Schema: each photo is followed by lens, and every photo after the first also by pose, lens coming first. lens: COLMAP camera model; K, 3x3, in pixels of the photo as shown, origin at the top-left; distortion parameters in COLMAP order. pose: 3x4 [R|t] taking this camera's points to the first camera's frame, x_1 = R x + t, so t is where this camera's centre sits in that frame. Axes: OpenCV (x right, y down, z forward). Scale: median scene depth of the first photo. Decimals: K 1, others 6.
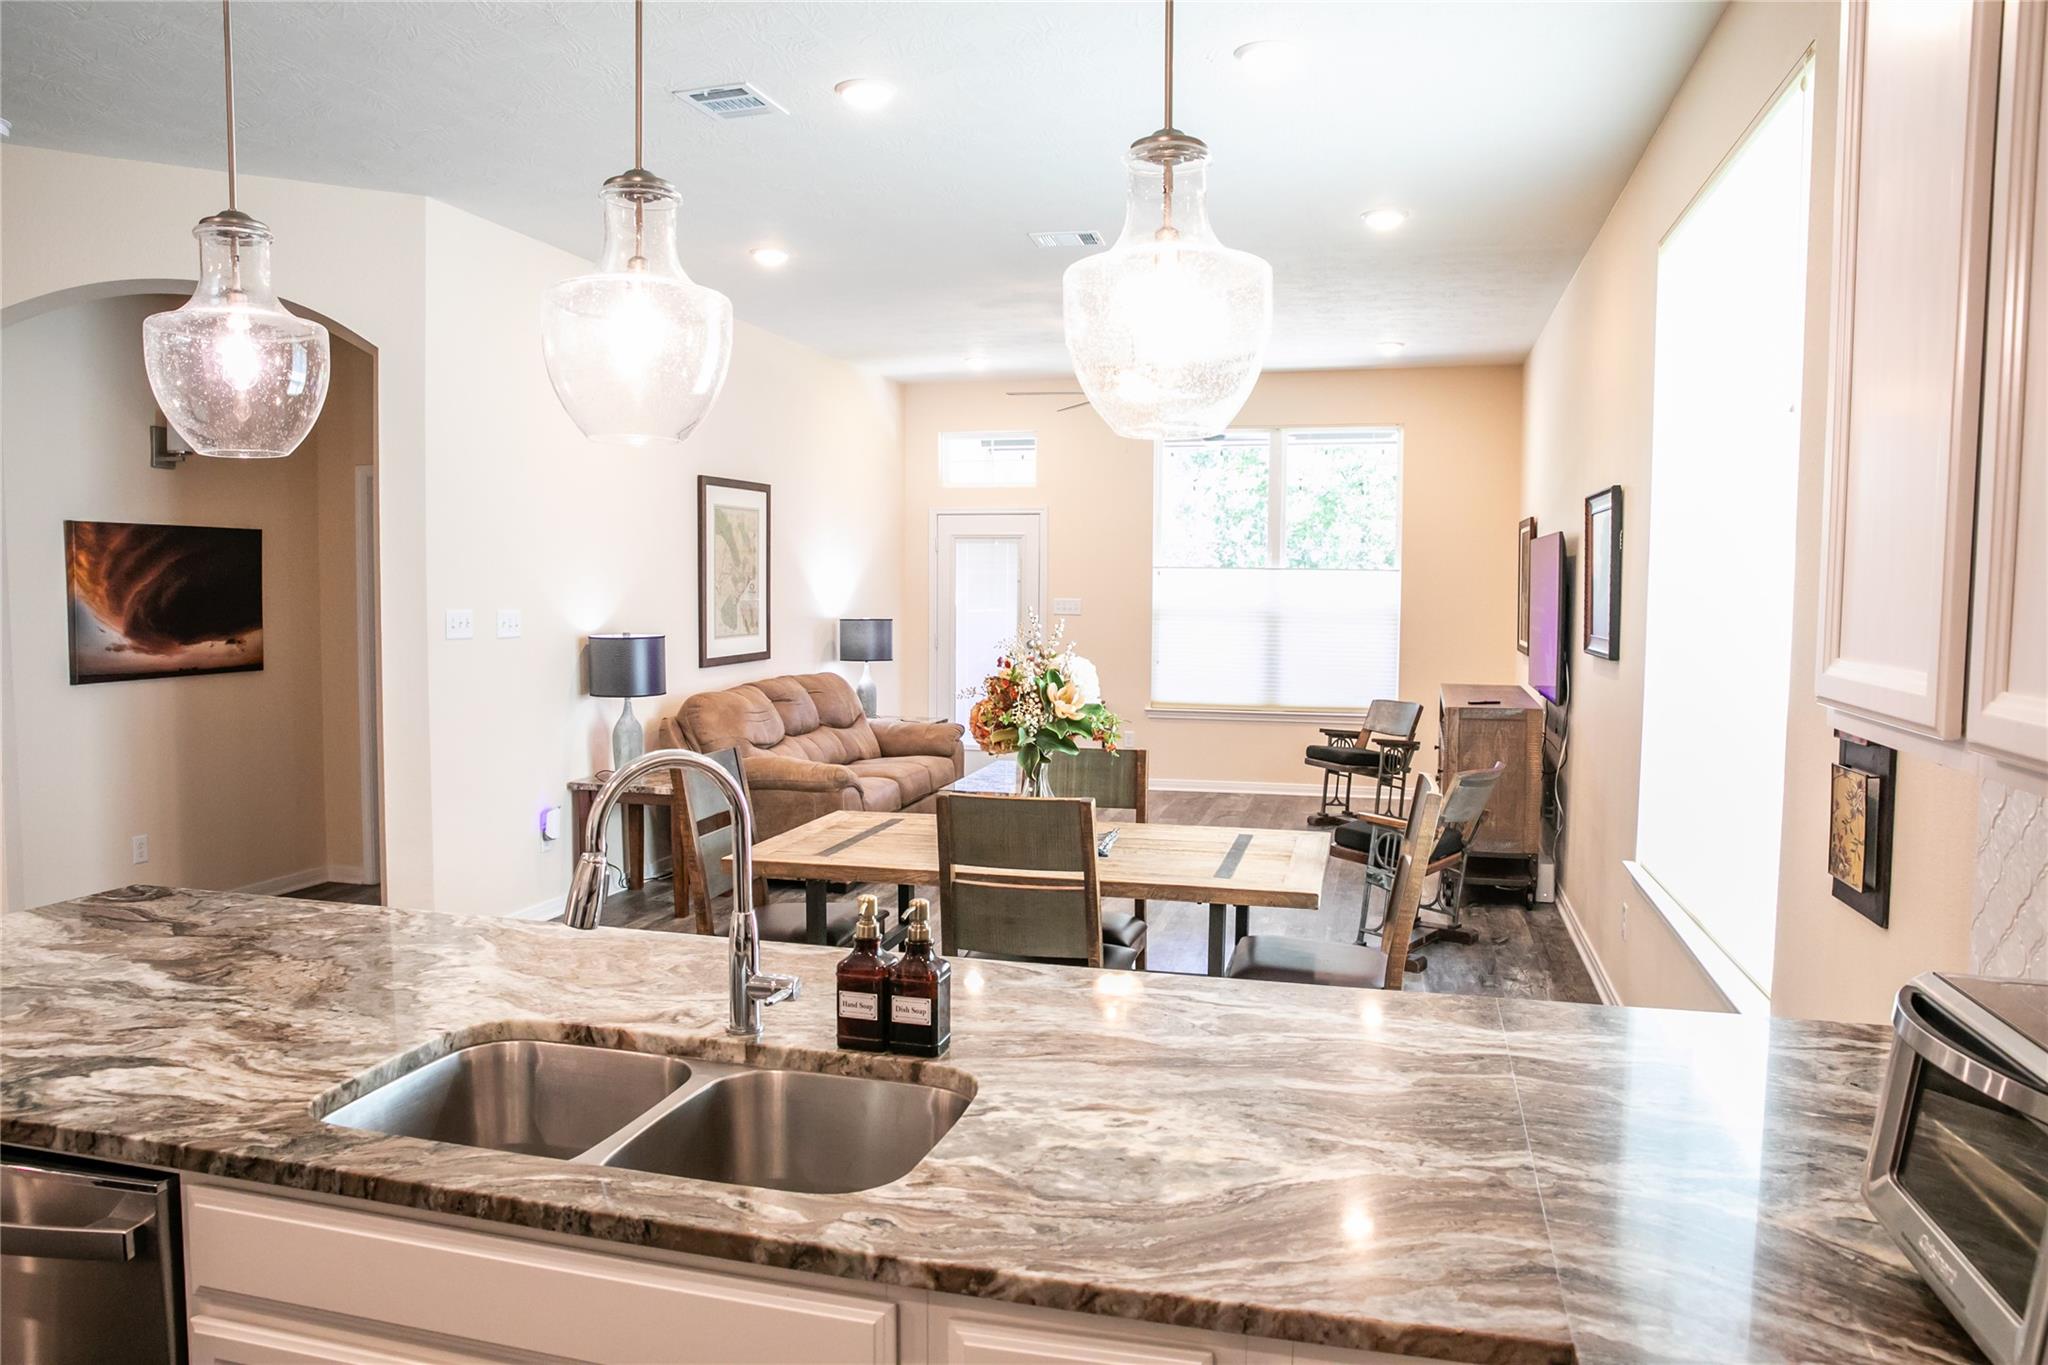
lens RADIAL K [[1400.2, 0, 1029.6], [0, 1400.2, 684.7], [0, 0, 1]] dist [-0.110719, 0.083530]
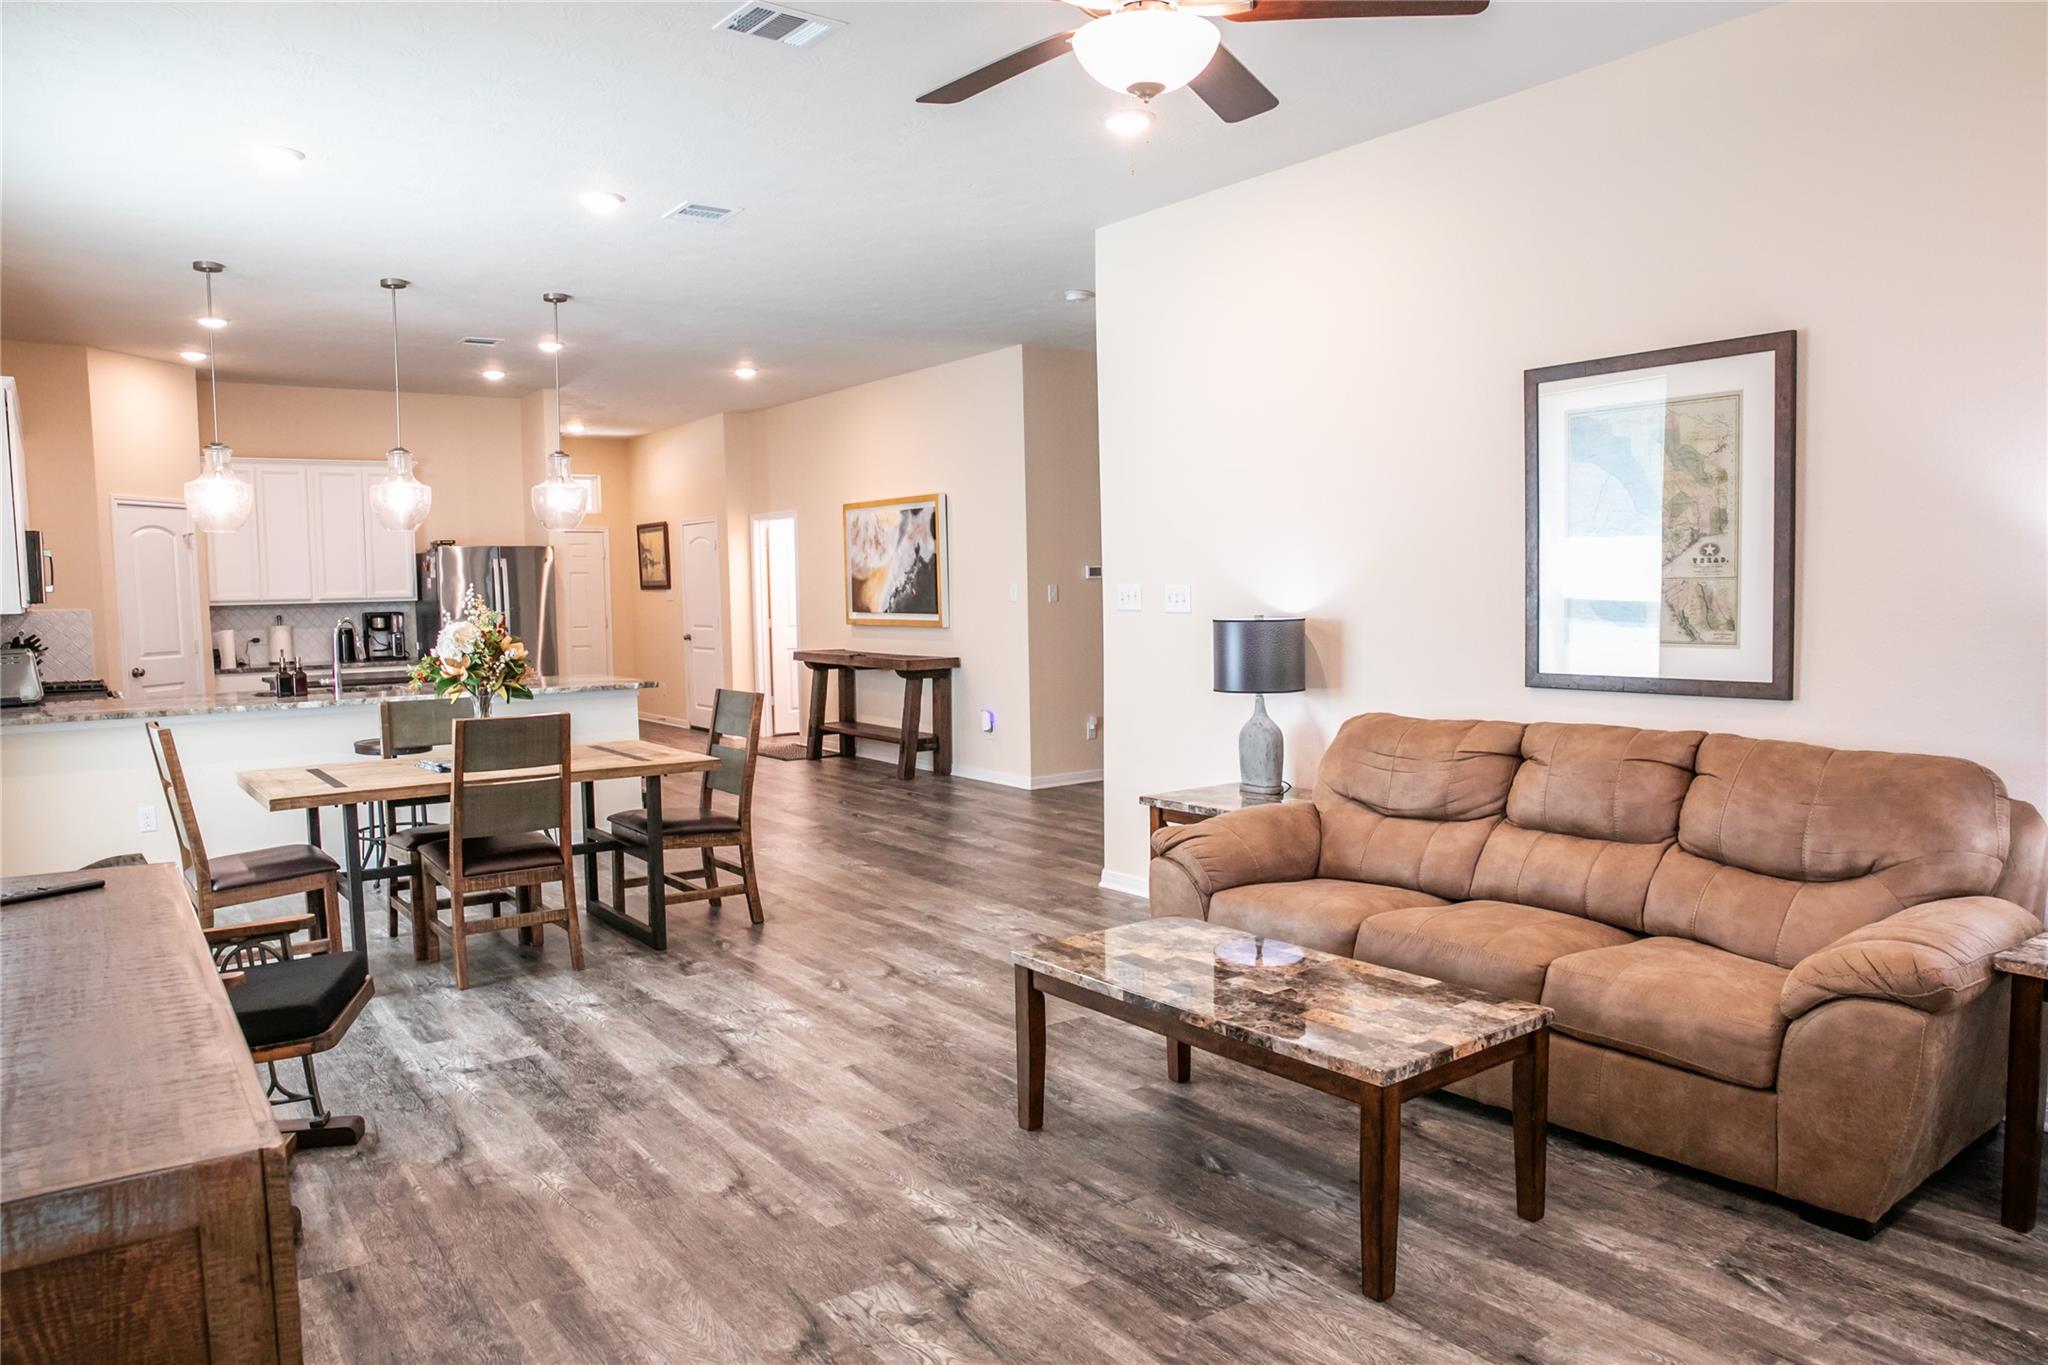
lens RADIAL K [[1400.2, 0, 1017.7], [0, 1400.2, 688.2], [0, 0, 1]] dist [-0.110719, 0.083530]
pose [[-0.637639, 0.060258, -0.767975, 1.811262], [-0.044628, 0.992372, 0.114918, -0.345024], [0.769041, 0.107550, -0.630086, 5.869972]]
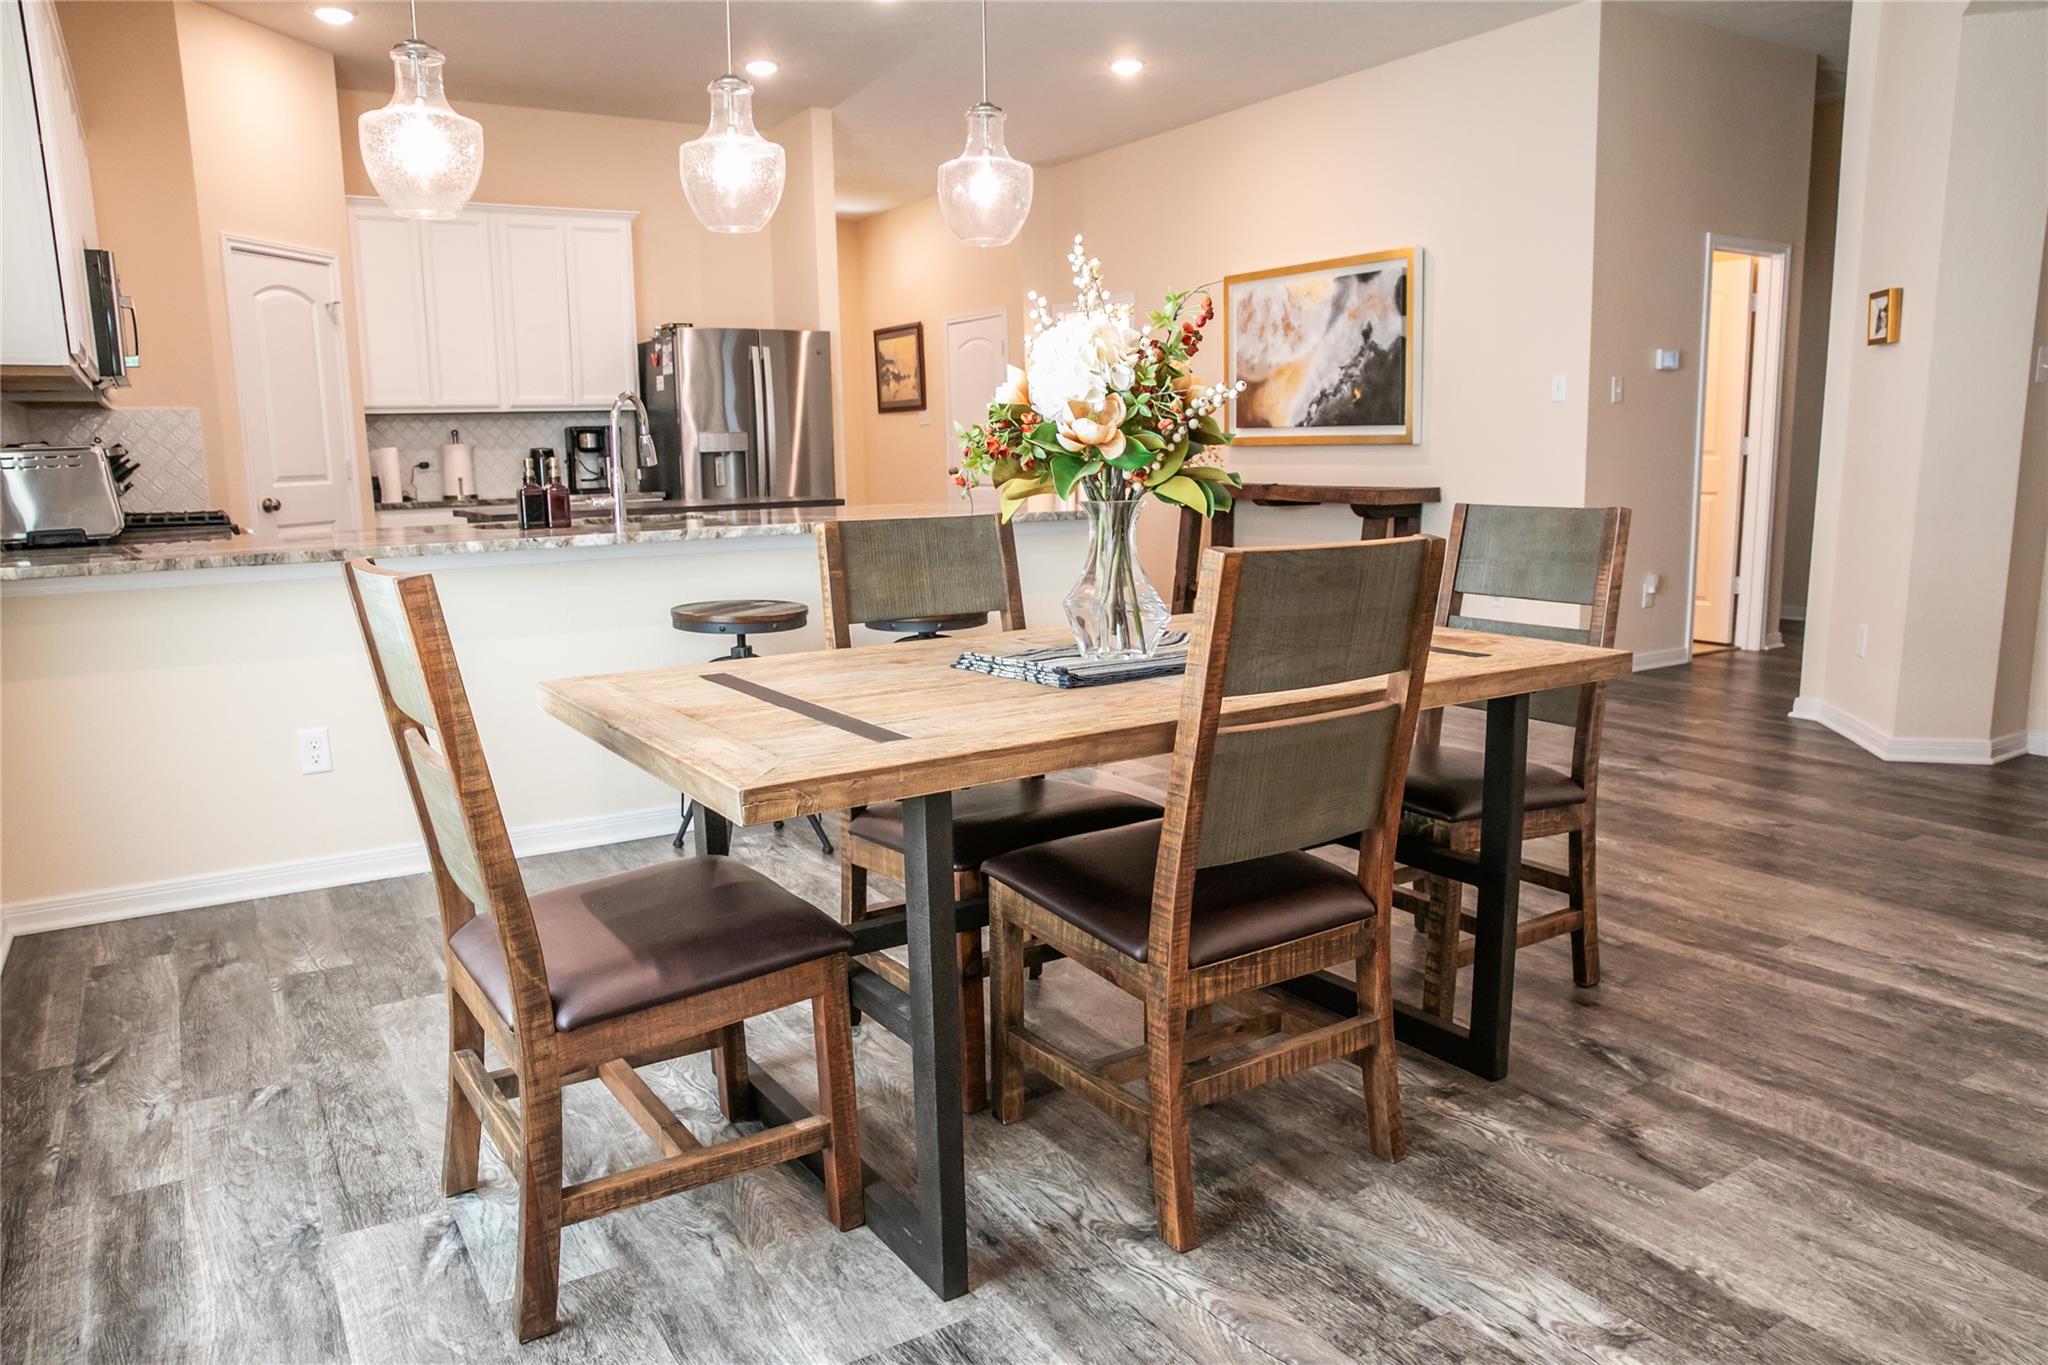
lens RADIAL K [[1400.2, 0, 1020.8], [0, 1400.2, 688.6], [0, 0, 1]] dist [-0.110719, 0.083530]
pose [[-0.684843, 0.128465, -0.717278, 1.162148], [-0.040143, 0.976191, 0.213164, 0.013867], [0.727584, 0.174777, -0.663381, 3.600109]]
